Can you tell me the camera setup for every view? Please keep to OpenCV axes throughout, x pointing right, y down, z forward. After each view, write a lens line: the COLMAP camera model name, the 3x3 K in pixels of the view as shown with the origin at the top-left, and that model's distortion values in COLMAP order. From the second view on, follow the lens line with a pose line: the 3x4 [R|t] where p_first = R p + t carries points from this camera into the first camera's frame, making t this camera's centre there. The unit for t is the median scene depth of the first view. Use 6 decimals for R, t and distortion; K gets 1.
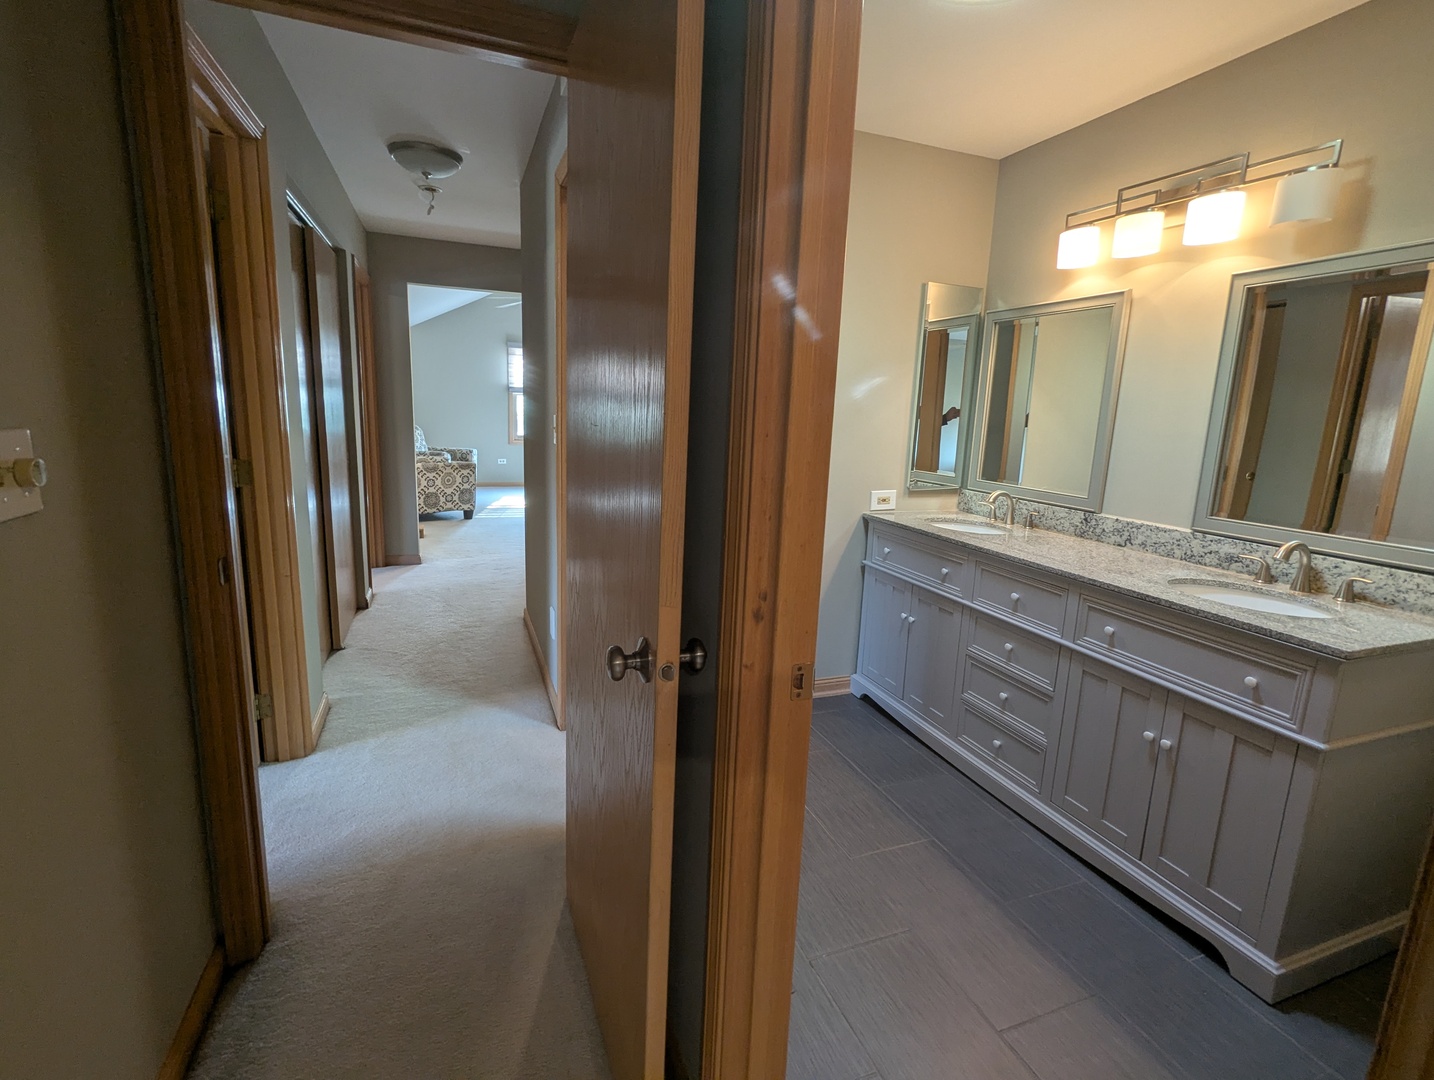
lens RADIAL K [[683.6, 0, 717.0], [0, 683.6, 540.0], [0, 0, 1]] dist [-0.001508, 0.000000]
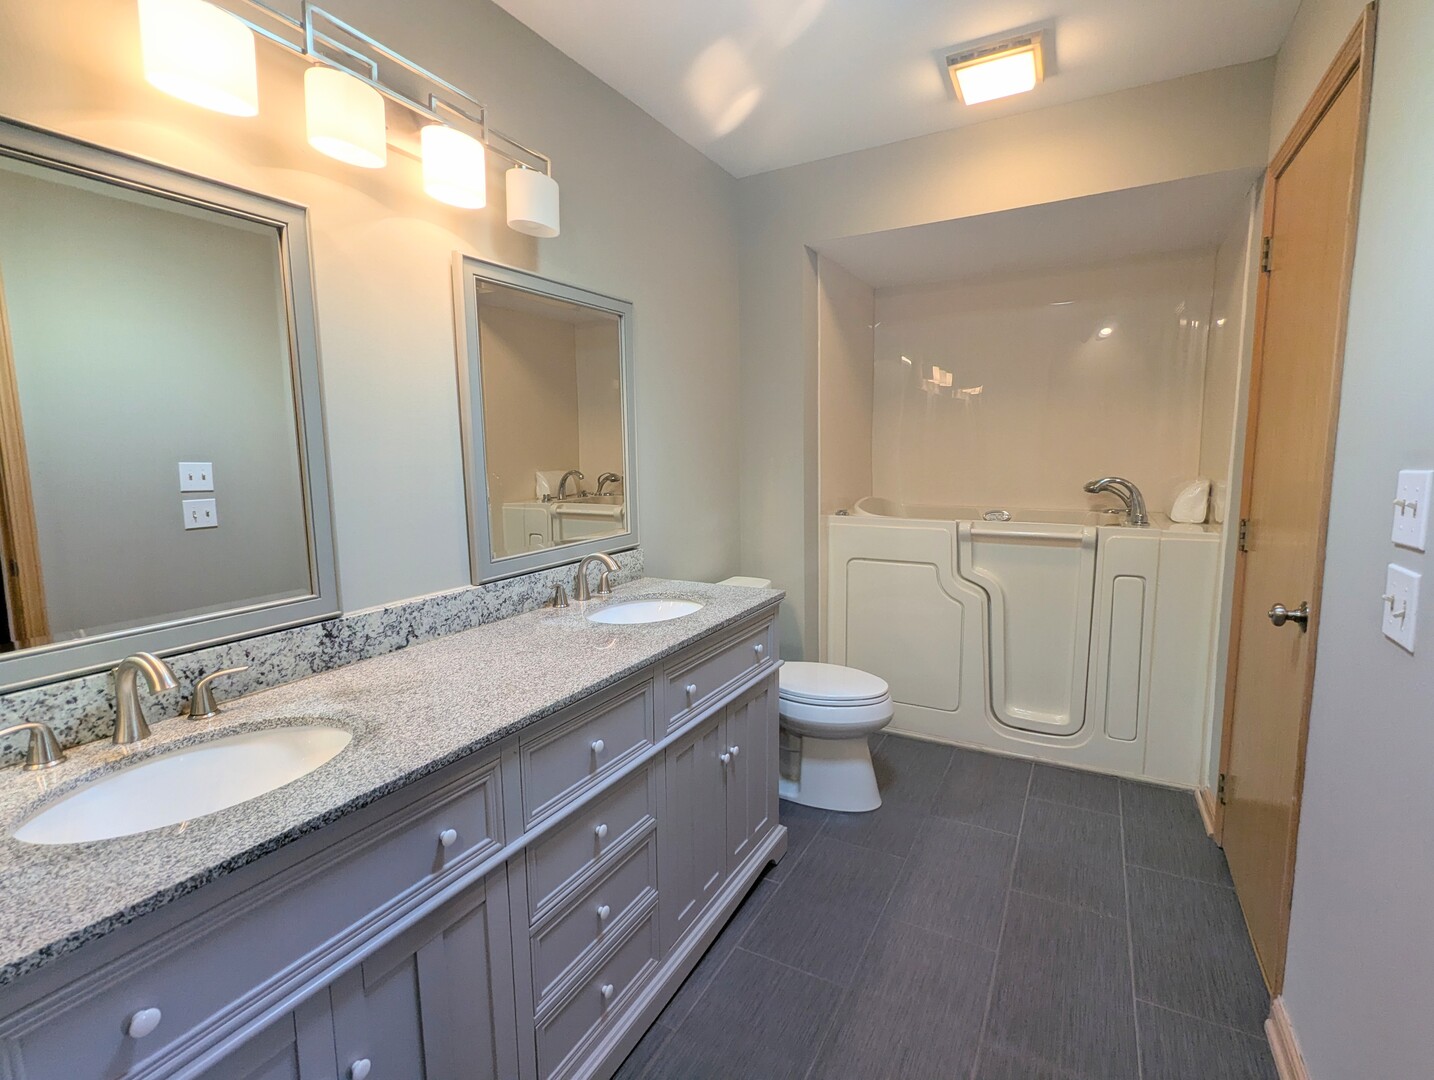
lens RADIAL K [[683.6, 0, 717.0], [0, 683.6, 540.0], [0, 0, 1]] dist [-0.001508, 0.000000]
pose [[-0.644371, -0.130701, 0.753461, -0.049182], [0.135776, 0.950077, 0.280925, -0.233609], [-0.752563, 0.283322, -0.594455, 1.201795]]
